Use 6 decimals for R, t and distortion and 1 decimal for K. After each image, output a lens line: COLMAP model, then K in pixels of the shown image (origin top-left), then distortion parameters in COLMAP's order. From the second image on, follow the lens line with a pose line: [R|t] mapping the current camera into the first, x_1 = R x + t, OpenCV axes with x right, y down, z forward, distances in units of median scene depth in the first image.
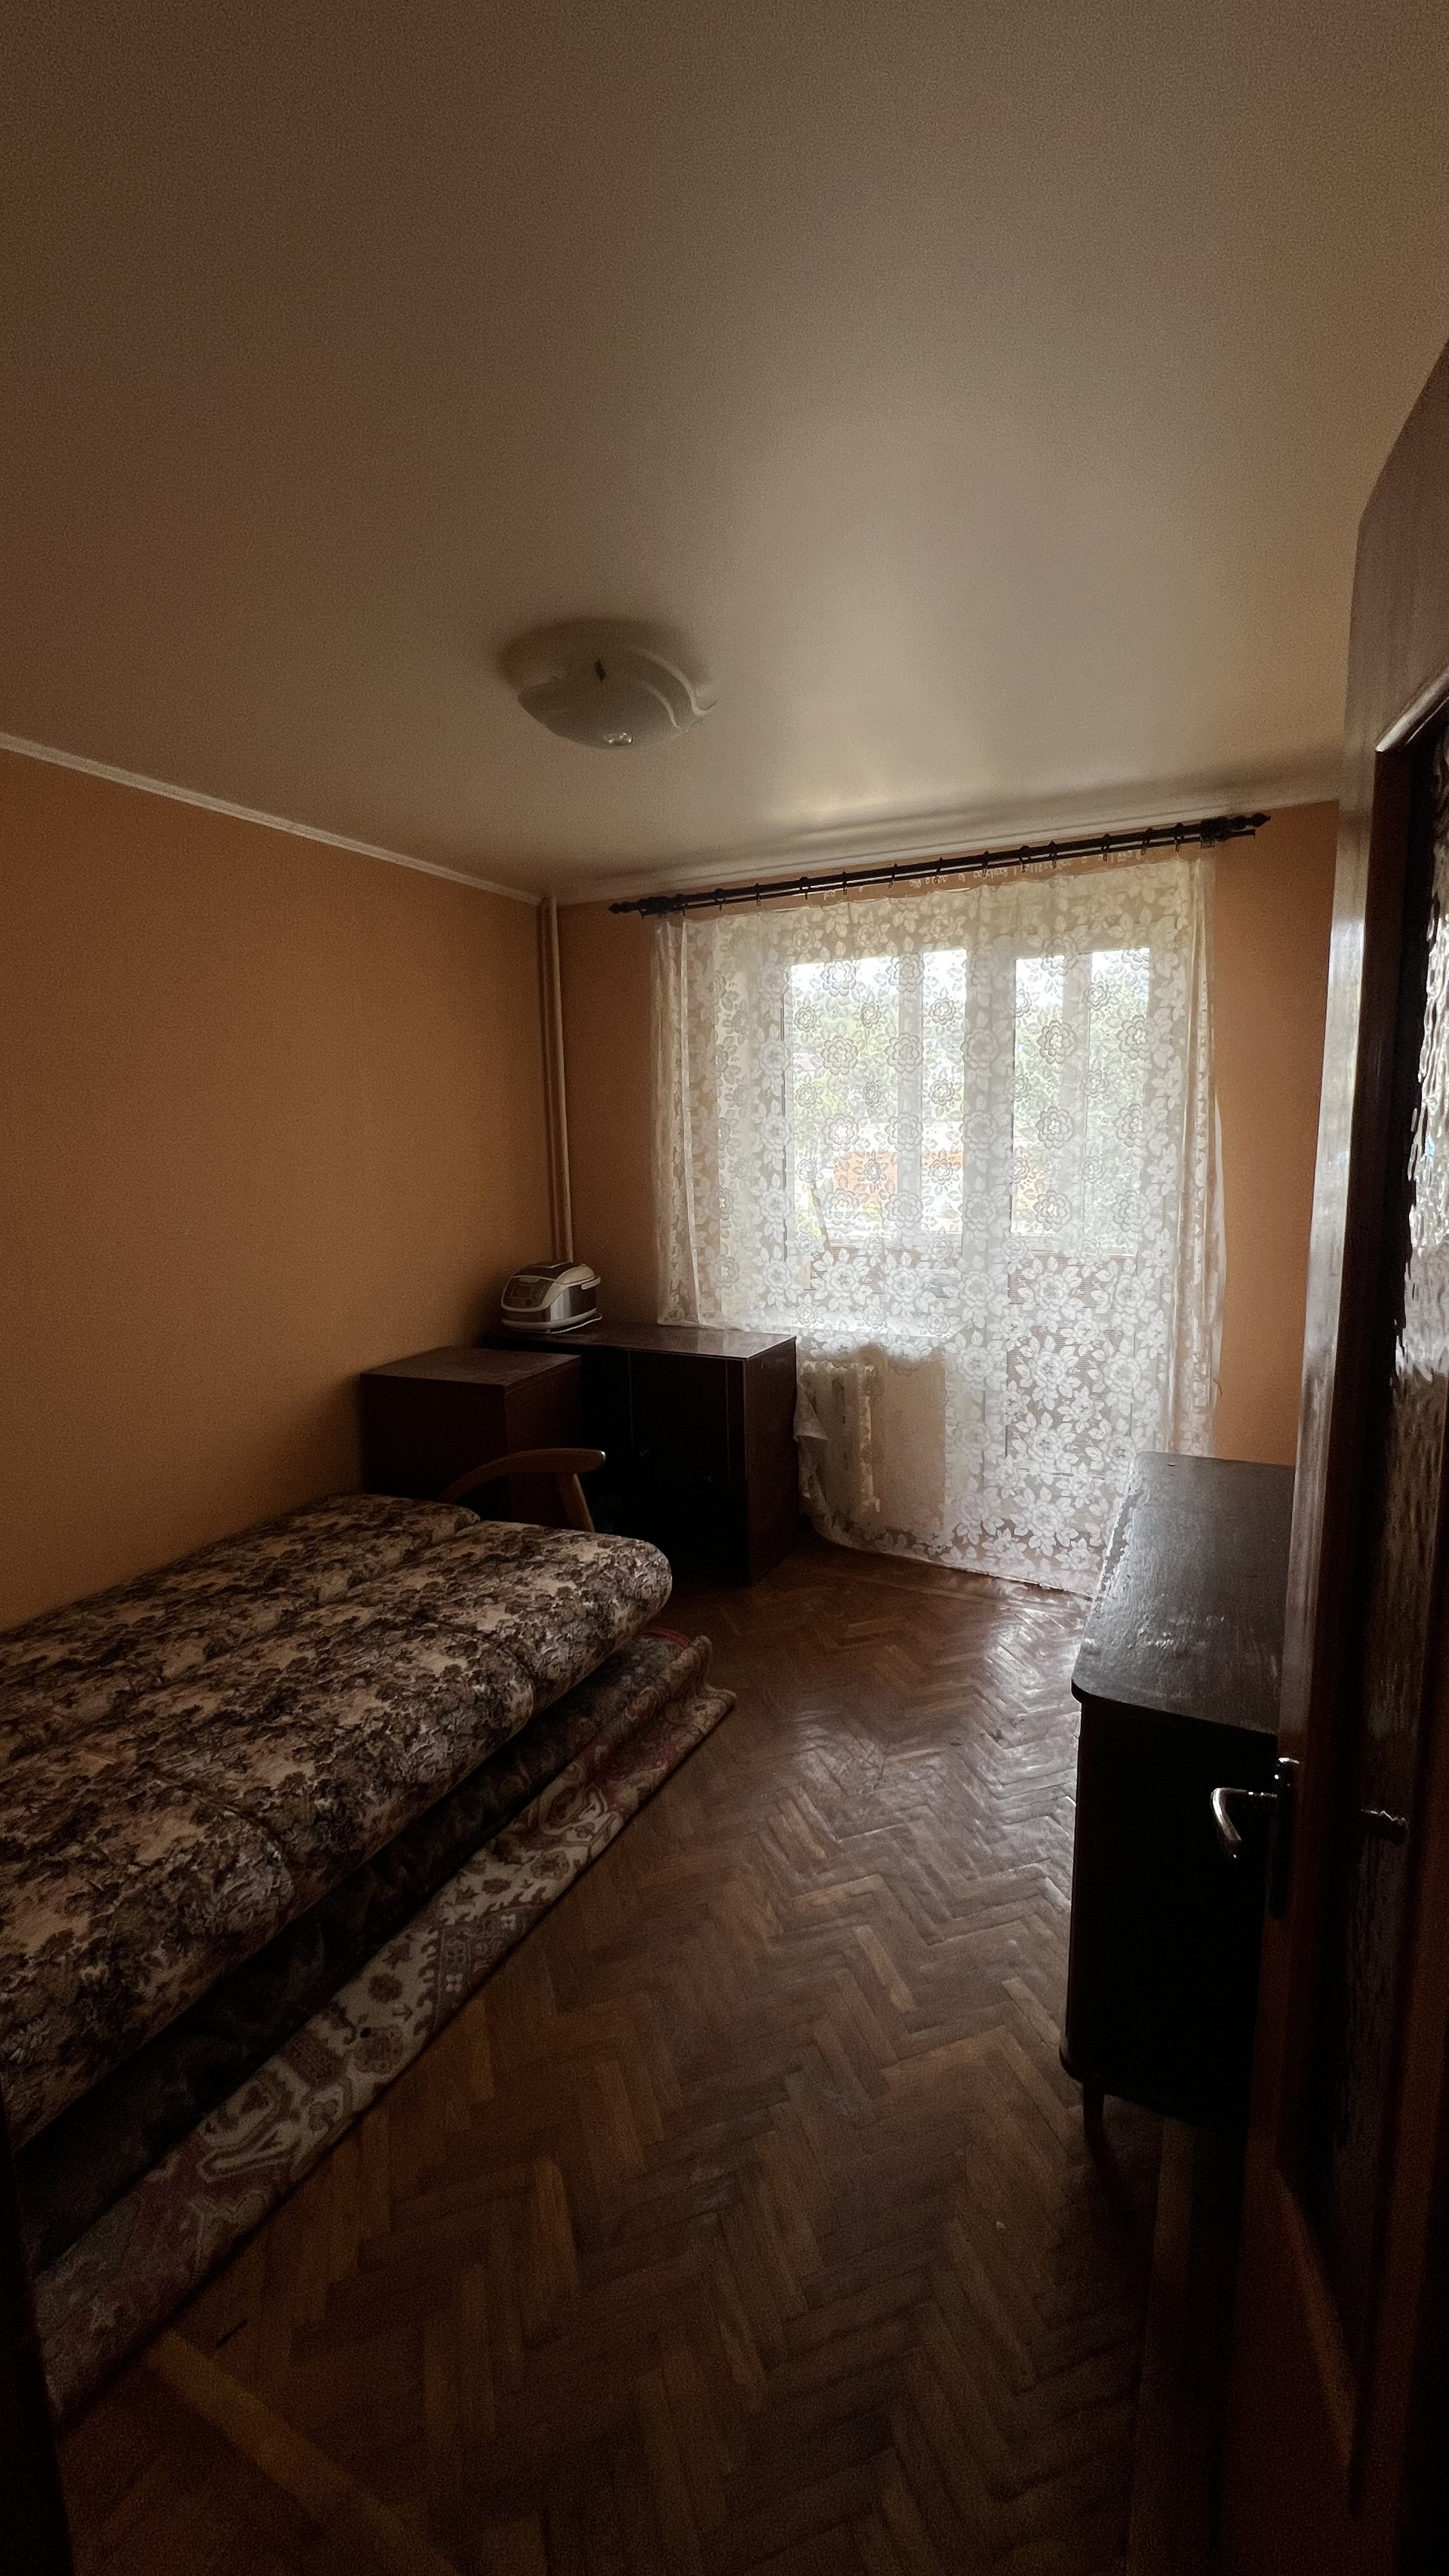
lens RADIAL K [[1019.7, 0, 724.8], [0, 1019.7, 1285.2], [0, 0, 1]] dist [-0.001317, -0.000090]
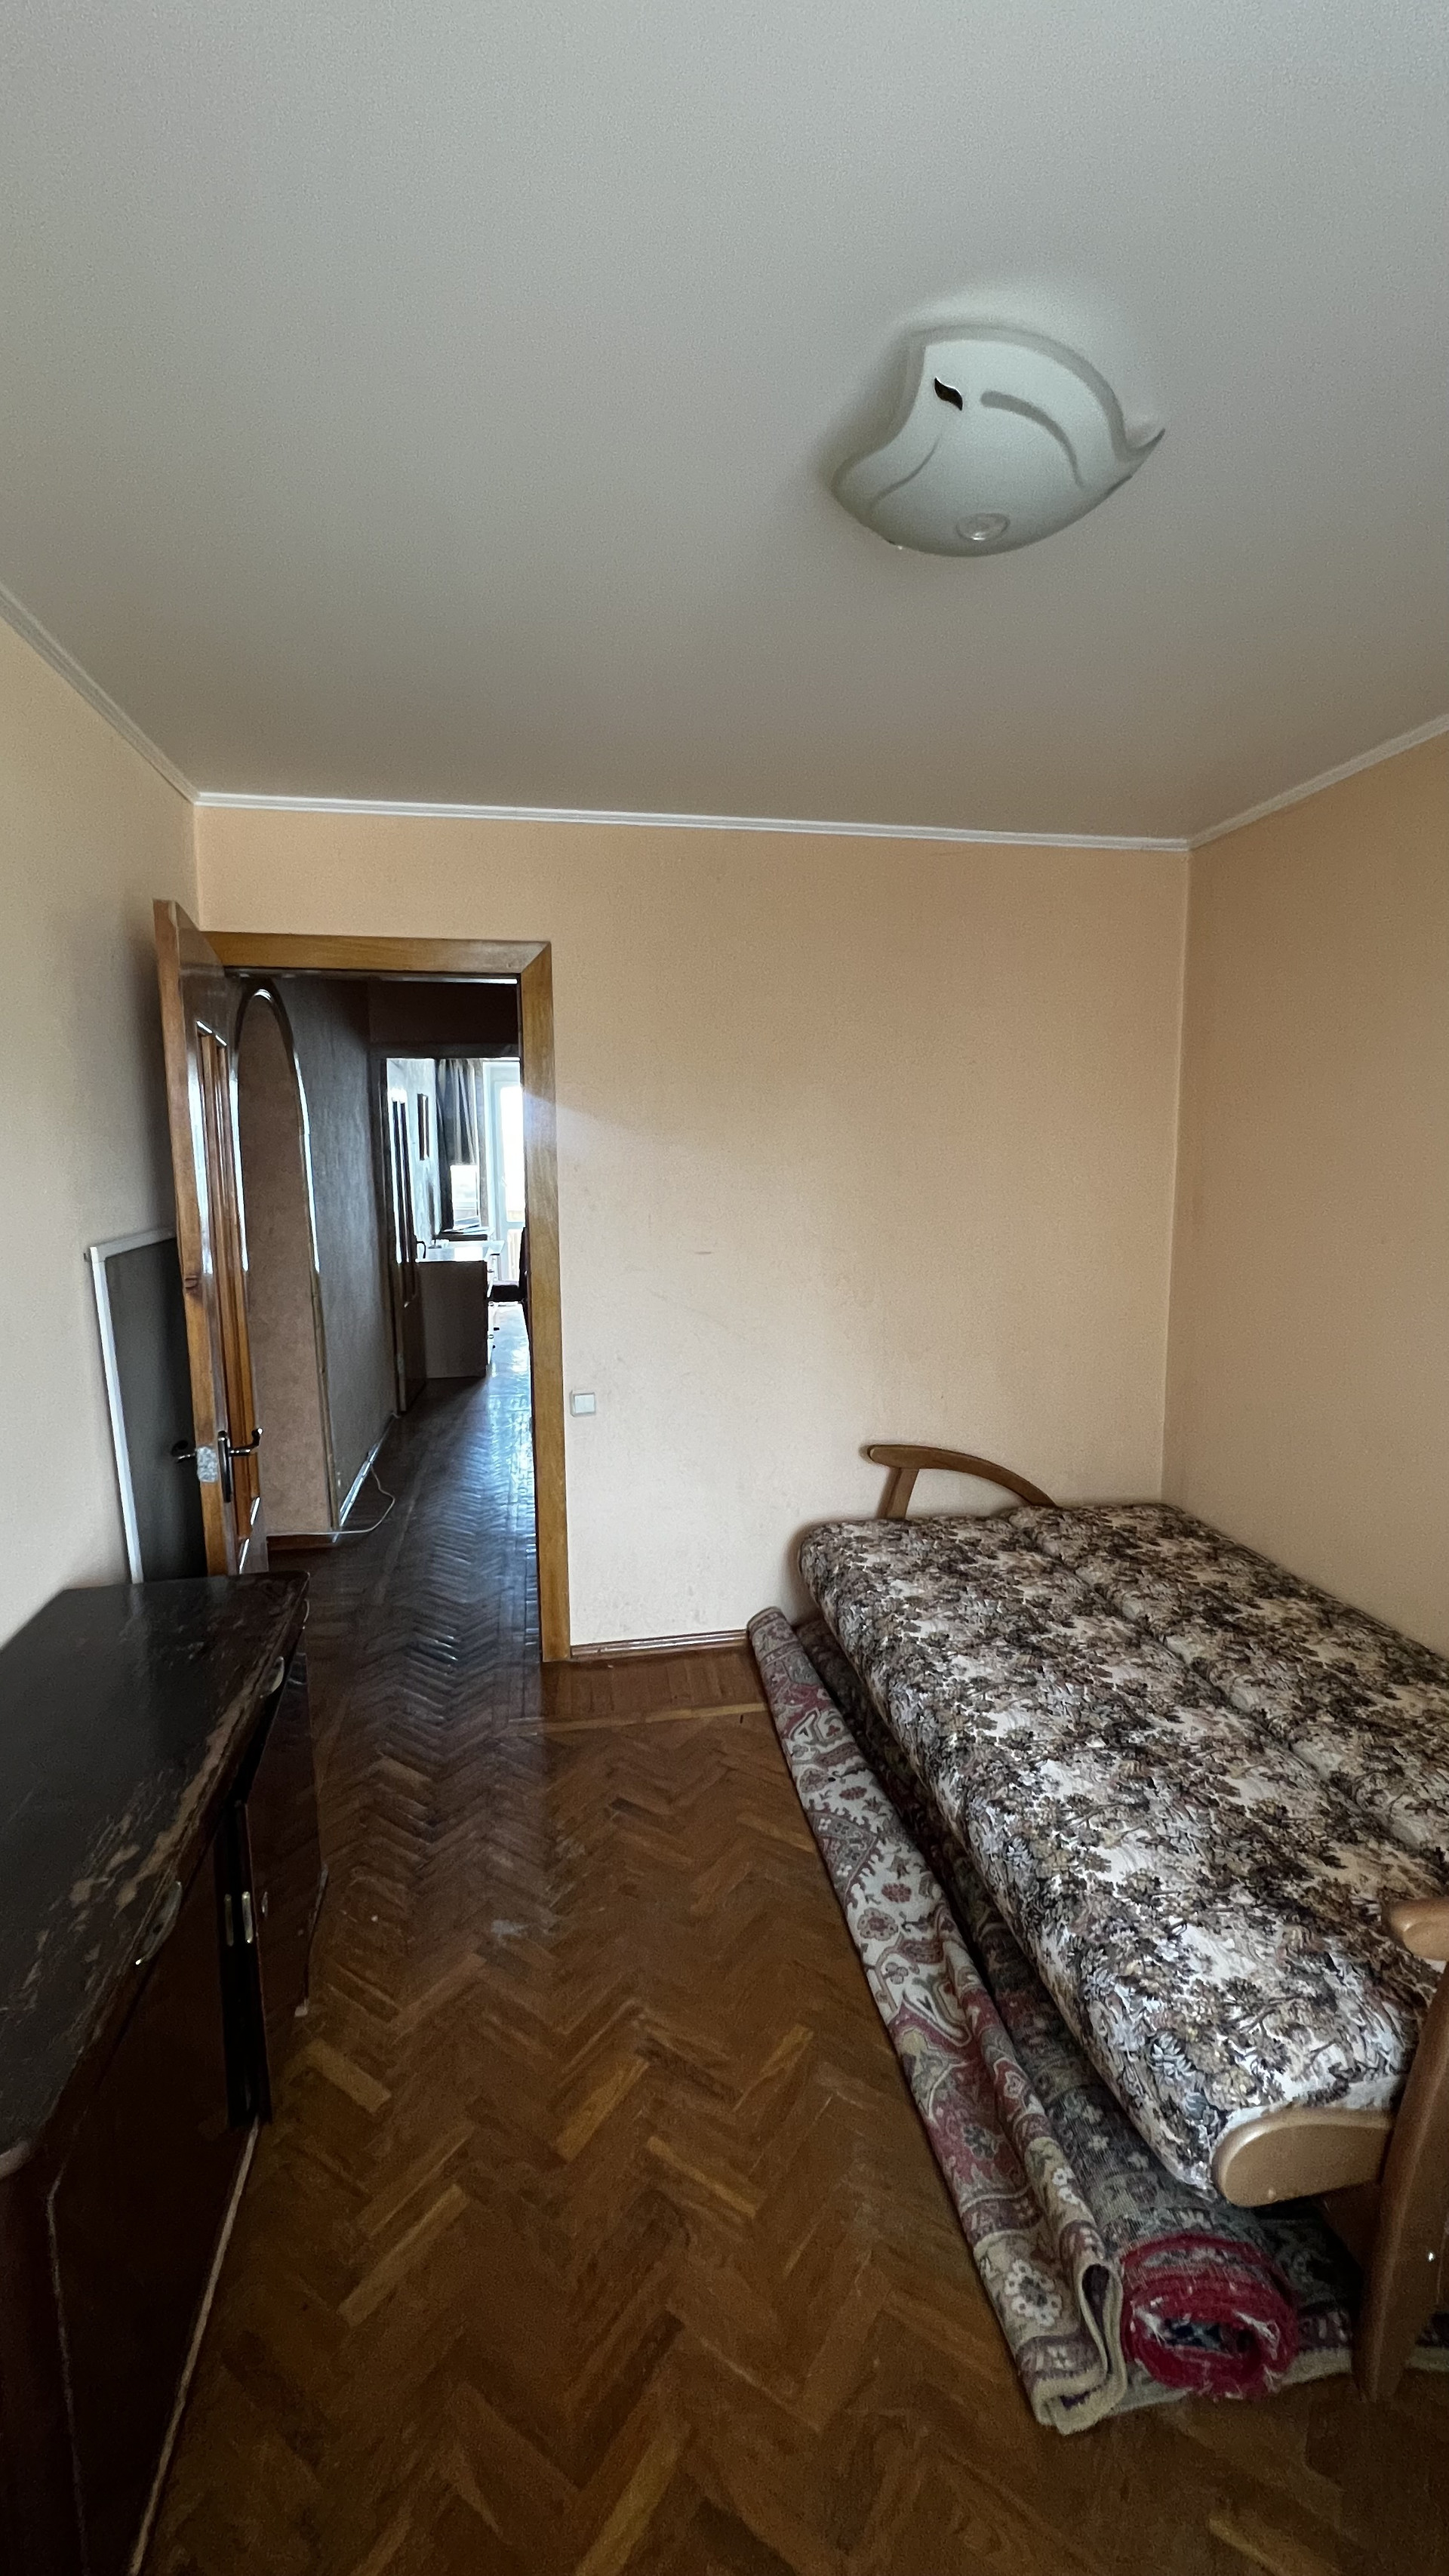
lens RADIAL K [[1019.7, 0, 721.7], [0, 1019.7, 1287.0], [0, 0, 1]] dist [-0.001317, -0.000090]
pose [[-0.795129, 0.111464, -0.596109, 0.450128], [-0.070194, 0.959441, 0.273030, -0.249785], [0.602364, 0.258937, -0.755056, 1.509227]]
